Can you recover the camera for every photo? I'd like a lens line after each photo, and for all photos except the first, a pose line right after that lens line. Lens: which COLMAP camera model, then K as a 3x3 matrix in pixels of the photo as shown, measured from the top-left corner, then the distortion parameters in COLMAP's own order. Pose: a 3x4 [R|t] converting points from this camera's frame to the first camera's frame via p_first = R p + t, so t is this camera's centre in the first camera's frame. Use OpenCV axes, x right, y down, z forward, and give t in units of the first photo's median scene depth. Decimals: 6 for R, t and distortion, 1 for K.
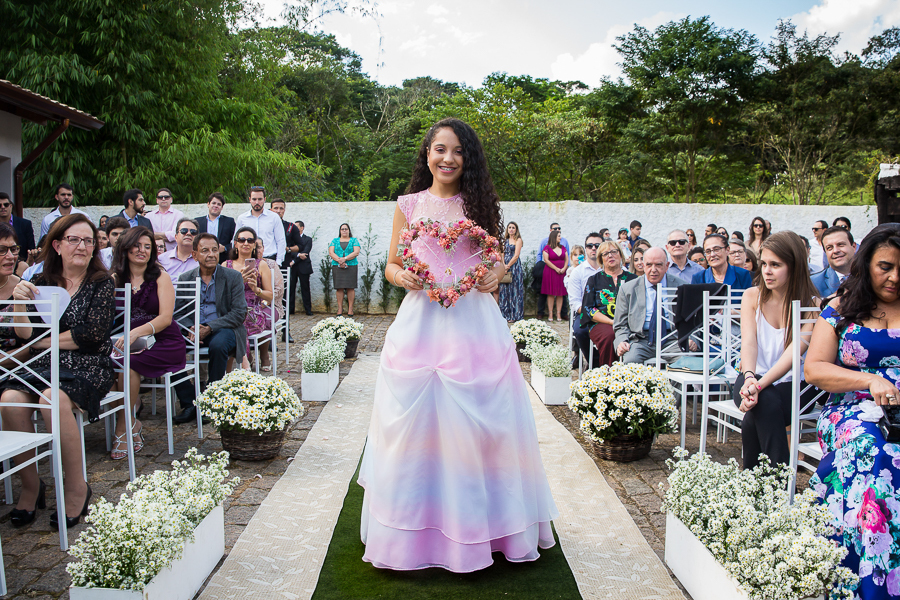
lens RADIAL K [[651.5, 0, 450.0], [0, 651.5, 300.0], [0, 0, 1]] dist [-0.198503, 0.089706]
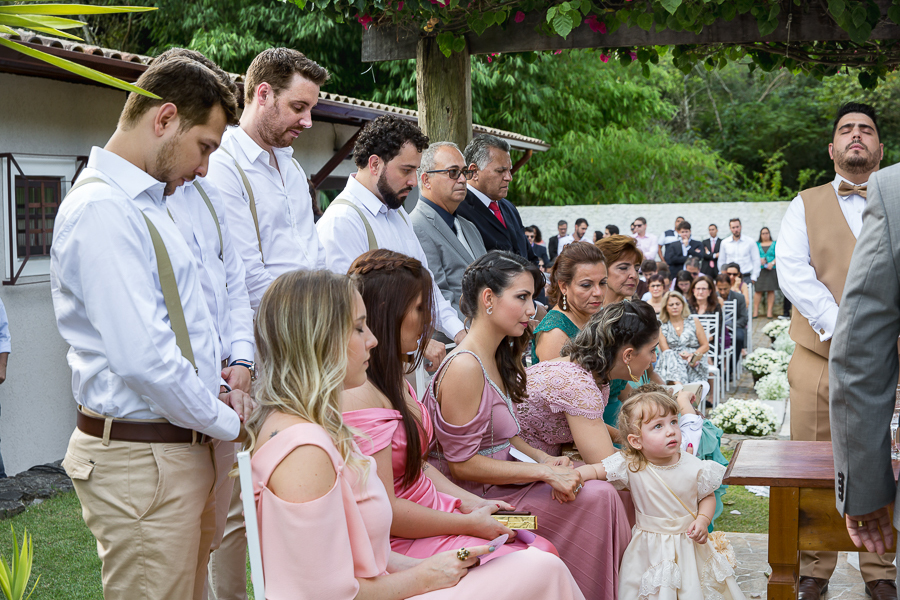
lens RADIAL K [[1158.9, 0, 450.0], [0, 1158.9, 300.0], [0, 0, 1]] dist [-0.214582, 0.010756]
pose [[0.939416, -0.000971, -0.342779, -0.007450], [0.005452, 0.999912, 0.012107, -0.023614], [0.342737, -0.013242, 0.939338, -0.818254]]
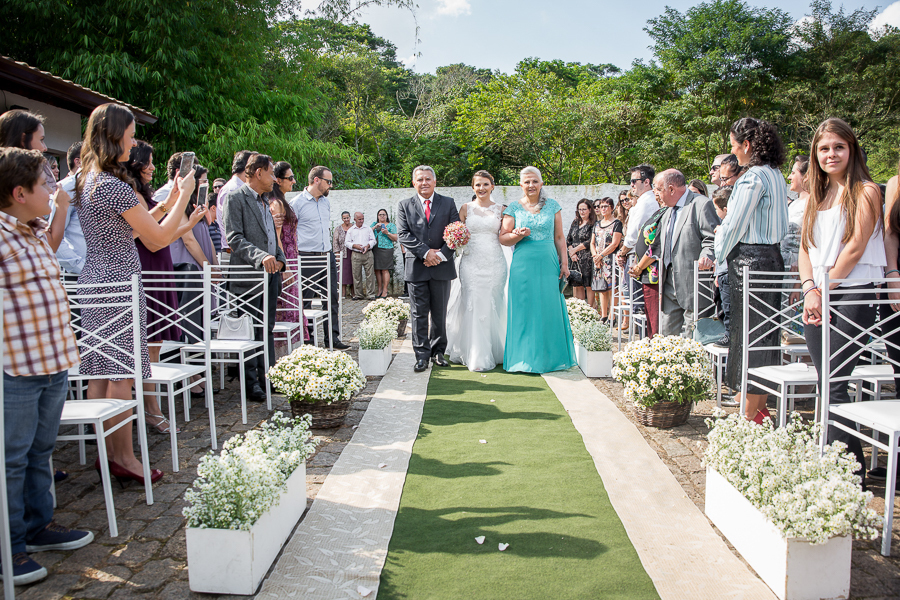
lens RADIAL K [[639.9, 0, 450.0], [0, 639.9, 300.0], [0, 0, 1]] dist [-0.192504, 0.091036]
pose [[0.998396, -0.011994, -0.055323, -0.008088], [0.013412, 0.999589, 0.025324, 0.002511], [0.054997, -0.026026, 0.998147, -0.018497]]
